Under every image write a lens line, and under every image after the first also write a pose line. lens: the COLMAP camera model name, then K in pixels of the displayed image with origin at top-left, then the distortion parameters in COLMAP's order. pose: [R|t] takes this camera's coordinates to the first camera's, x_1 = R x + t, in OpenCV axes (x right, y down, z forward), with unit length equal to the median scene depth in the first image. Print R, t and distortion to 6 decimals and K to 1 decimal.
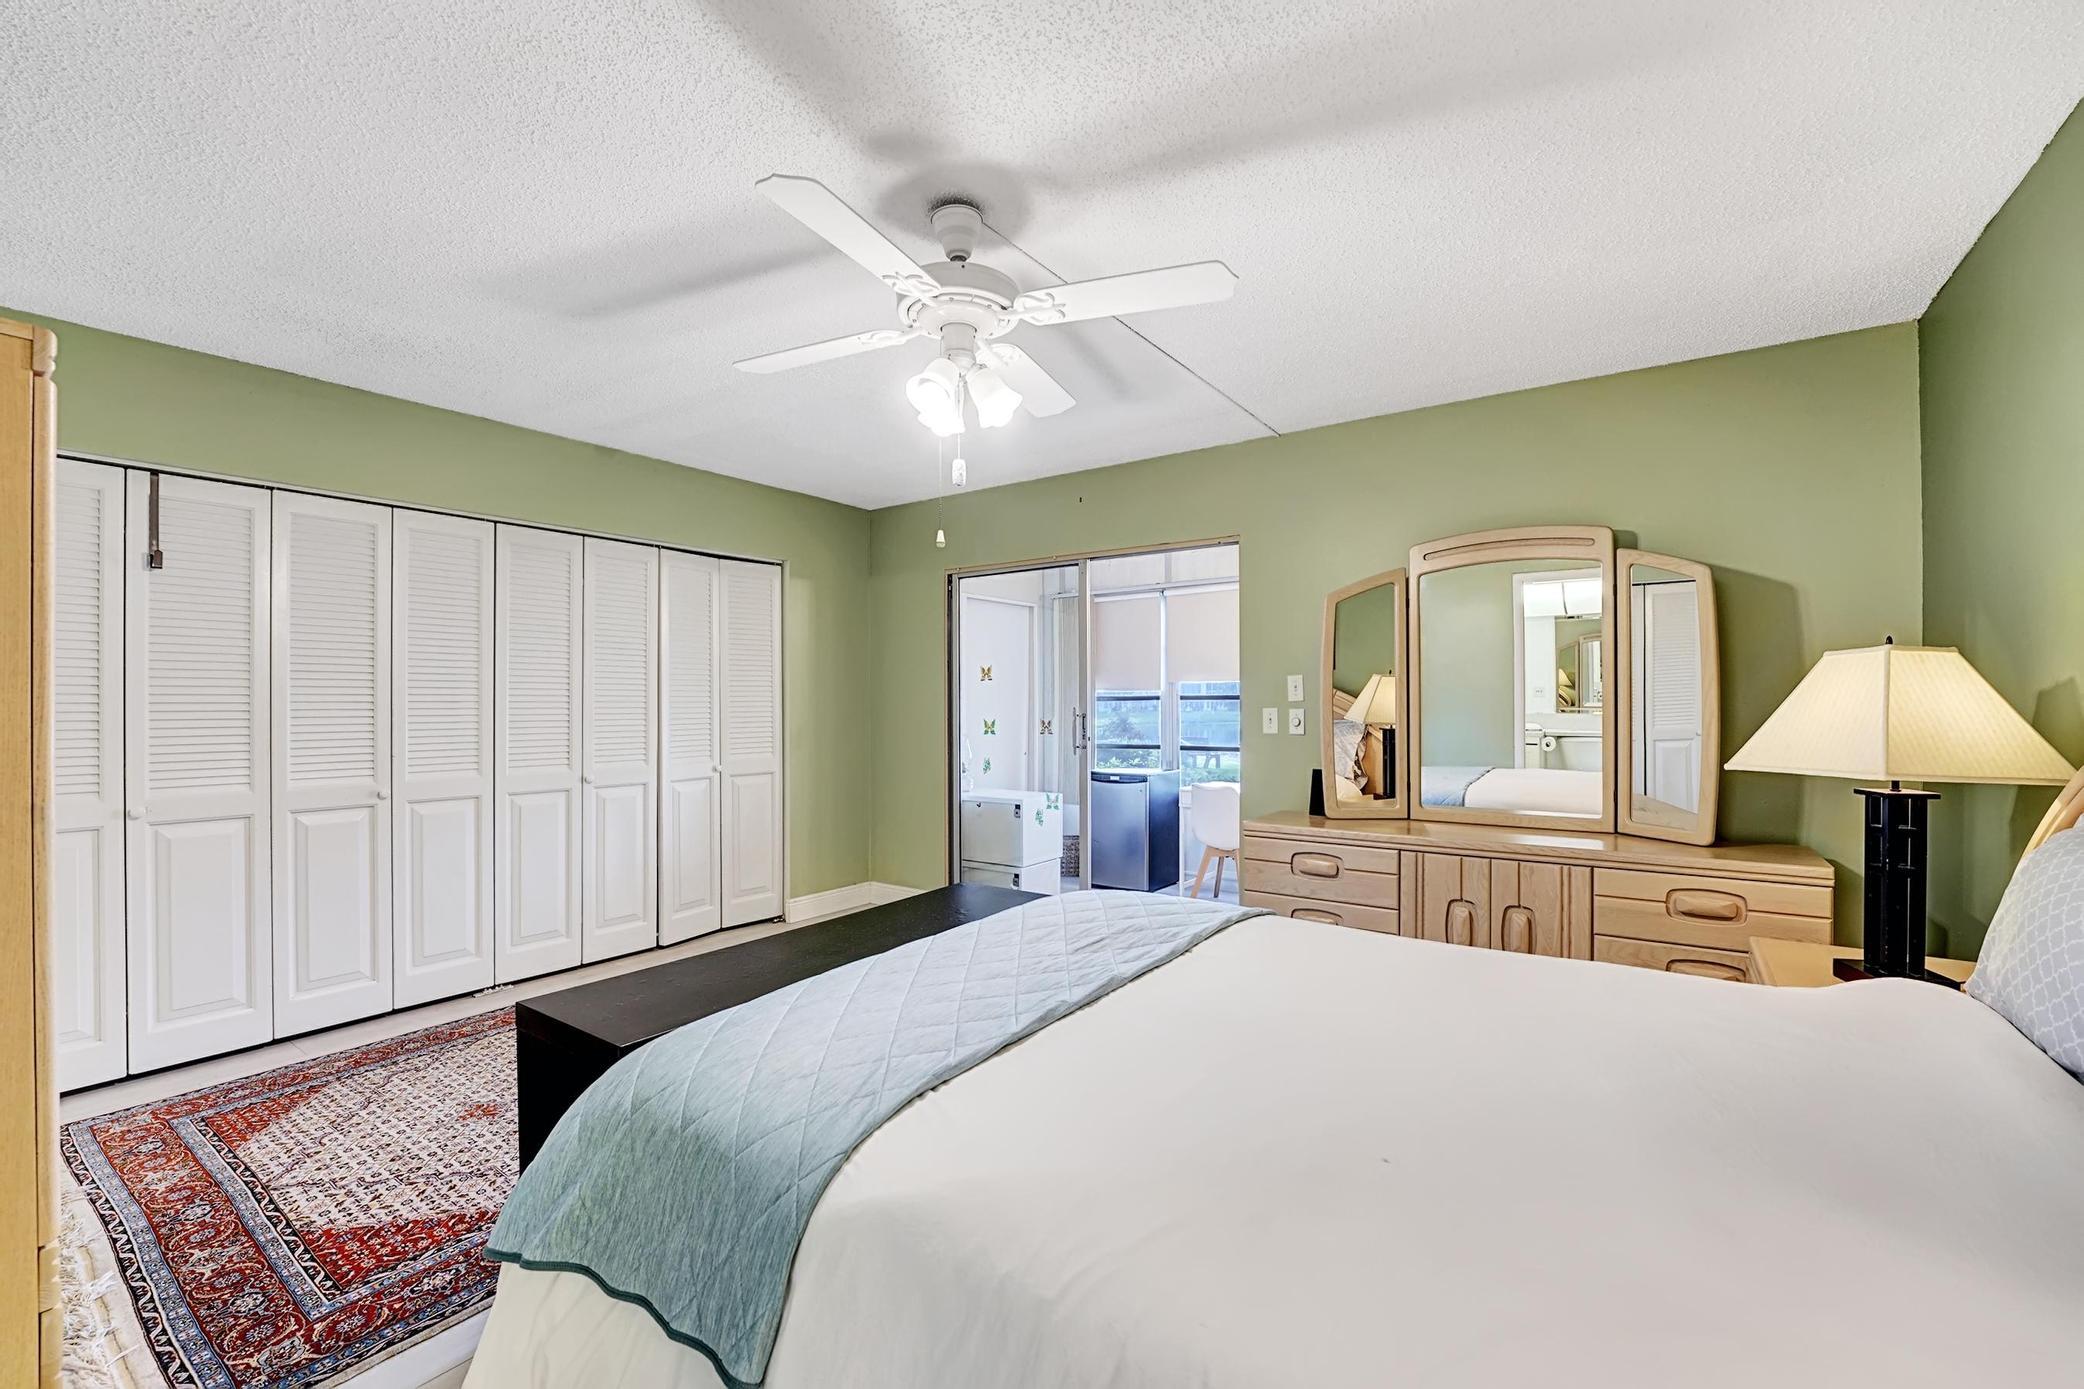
lens RADIAL K [[861.1, 0, 1048.8], [0, 861.1, 695.9], [0, 0, 1]] dist [-0.026413, 0.001545]
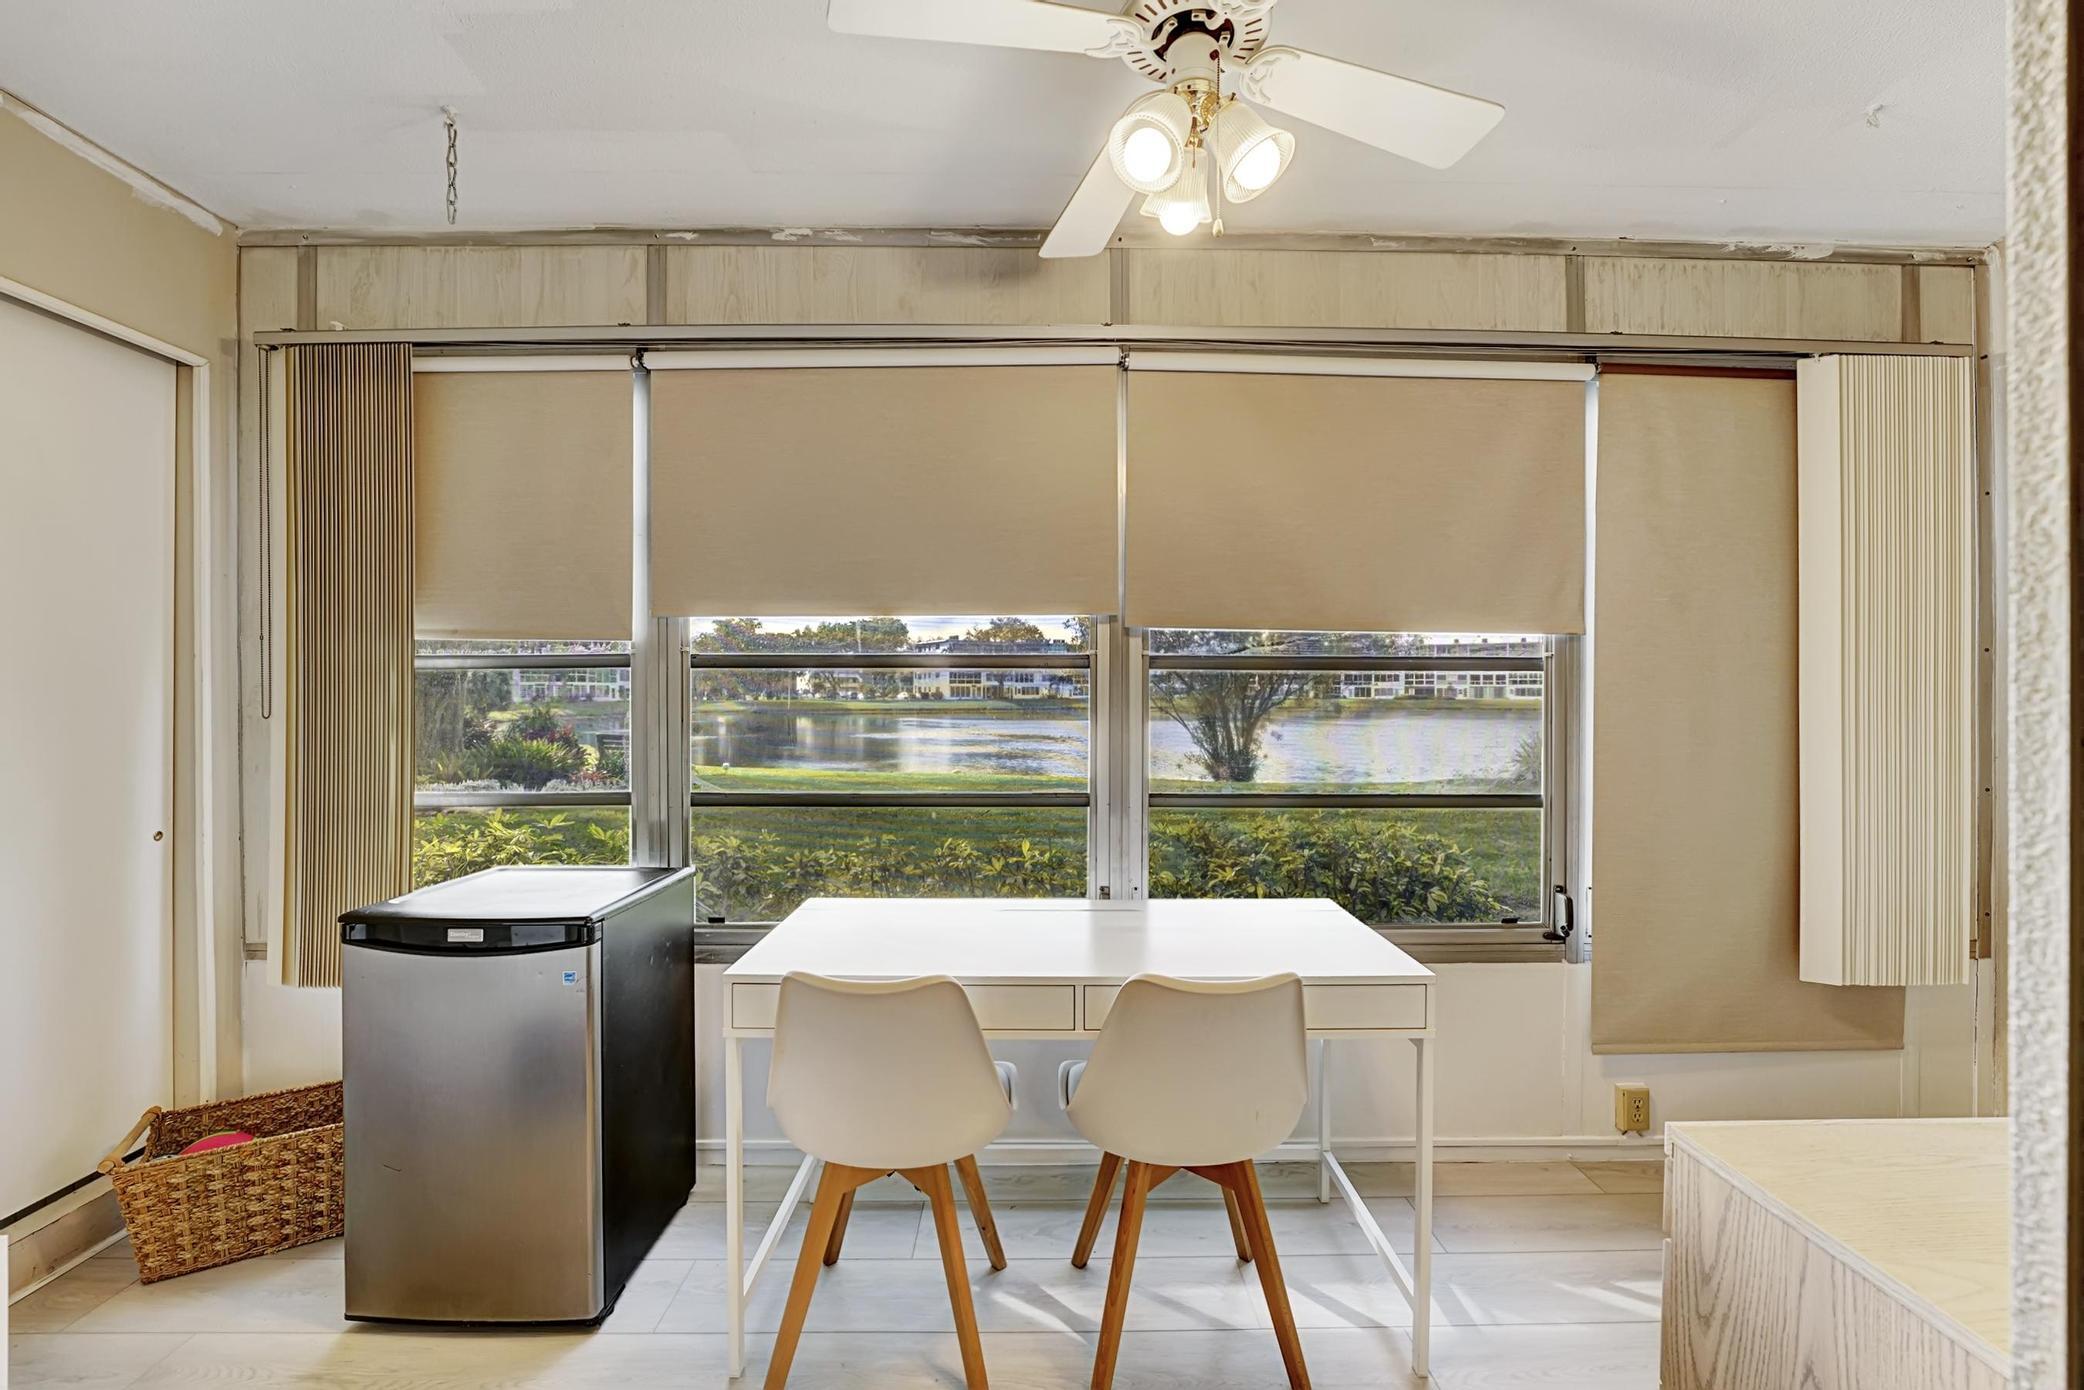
lens RADIAL K [[861.1, 0, 1041.8], [0, 861.1, 697.2], [0, 0, 1]] dist [-0.026413, 0.001545]
pose [[0.820621, 0.002921, 0.571465, 0.065284], [-0.008470, 0.999939, 0.007051, 0.013033], [-0.571410, -0.010627, 0.820596, 0.598402]]
